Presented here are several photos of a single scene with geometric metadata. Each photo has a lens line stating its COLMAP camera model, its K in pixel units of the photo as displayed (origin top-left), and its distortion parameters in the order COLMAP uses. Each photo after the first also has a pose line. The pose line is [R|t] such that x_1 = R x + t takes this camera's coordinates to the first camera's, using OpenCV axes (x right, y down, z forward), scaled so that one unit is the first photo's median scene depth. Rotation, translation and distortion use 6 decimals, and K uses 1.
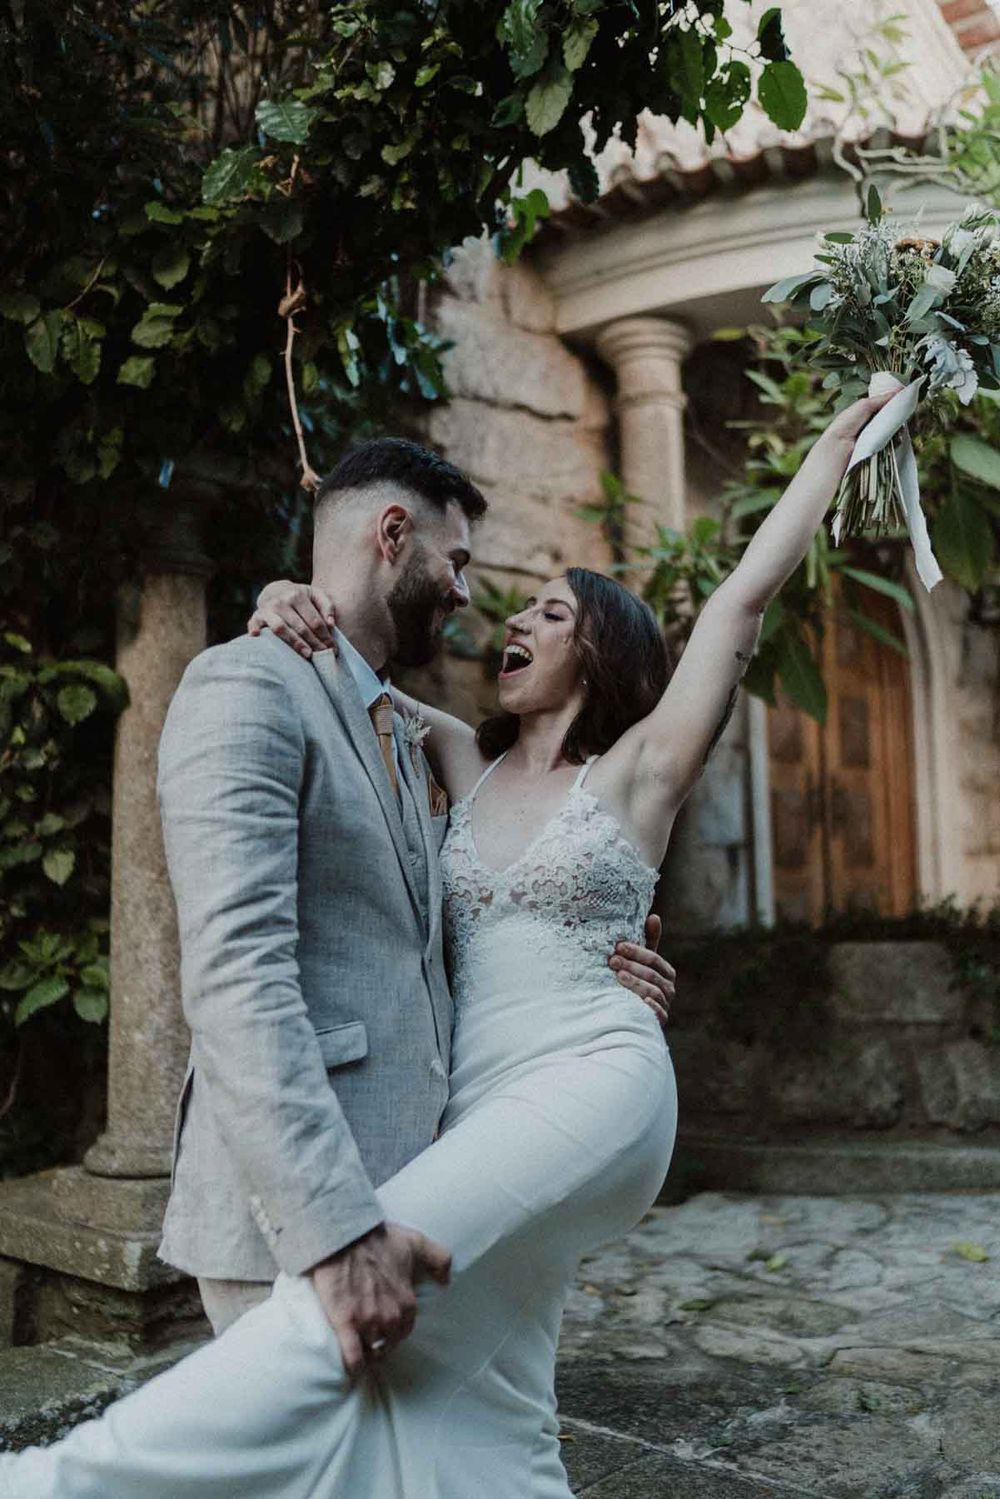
lens RADIAL K [[1469.6, 0, 491.2], [0, 1469.6, 743.9], [0, 0, 1]] dist [-0.002970, 0.000000]
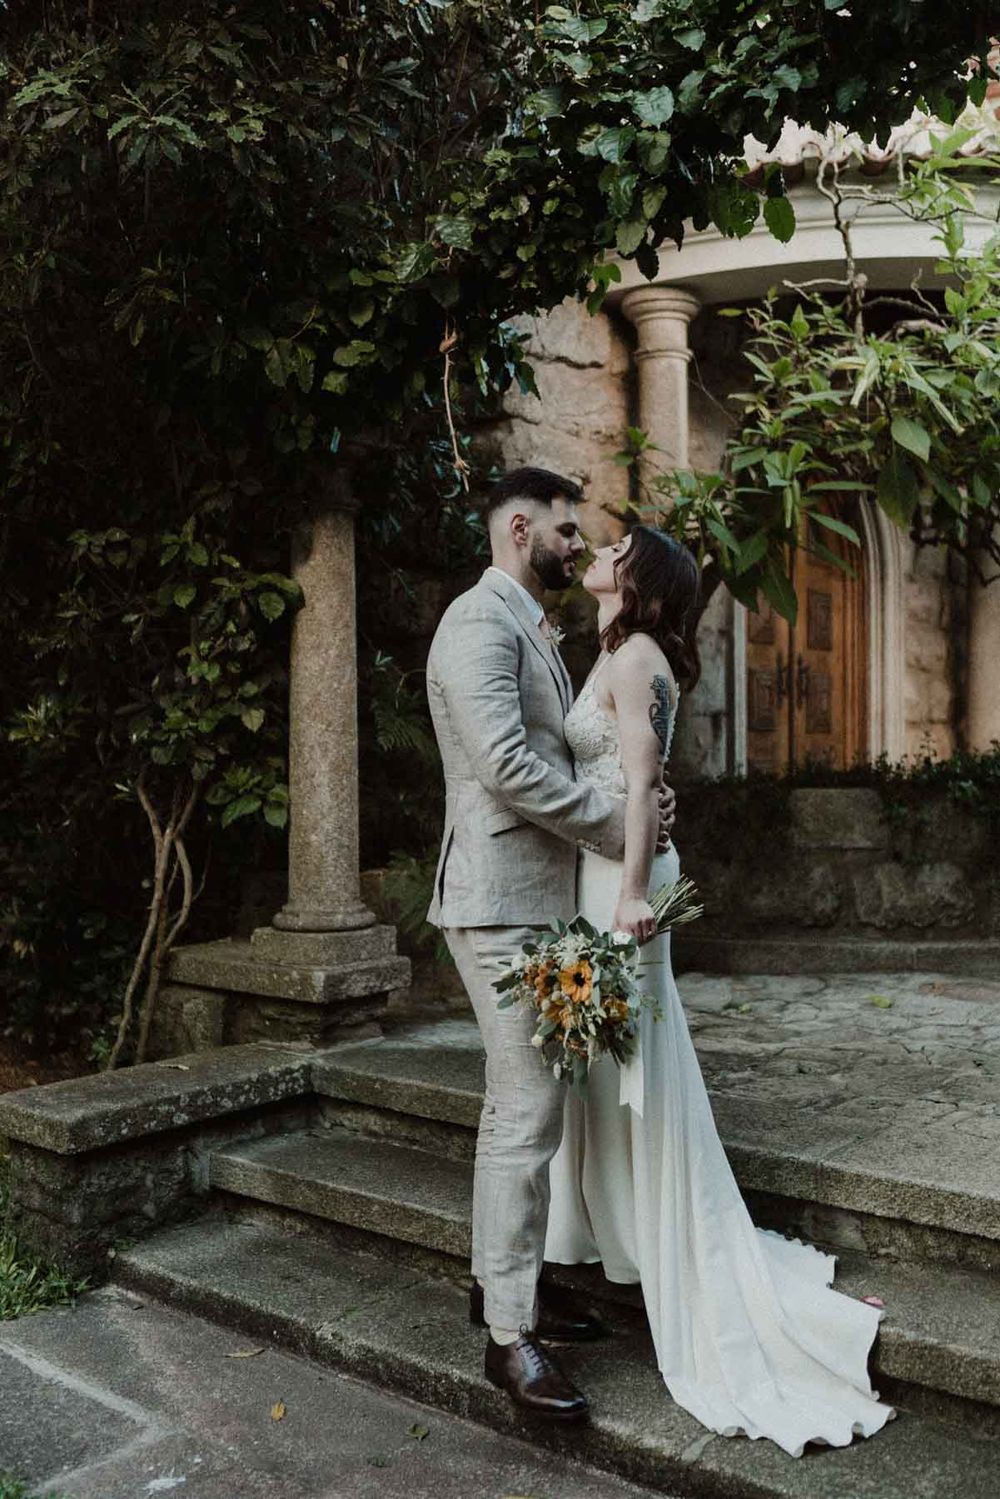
lens RADIAL K [[1469.6, 0, 504.0], [0, 1469.6, 755.7], [0, 0, 1]] dist [-0.002970, 0.000000]
pose [[0.999392, 0.016484, 0.030726, -0.095822], [-0.019471, 0.994837, 0.099603, -0.027863], [-0.028926, -0.100140, 0.994553, -0.425387]]
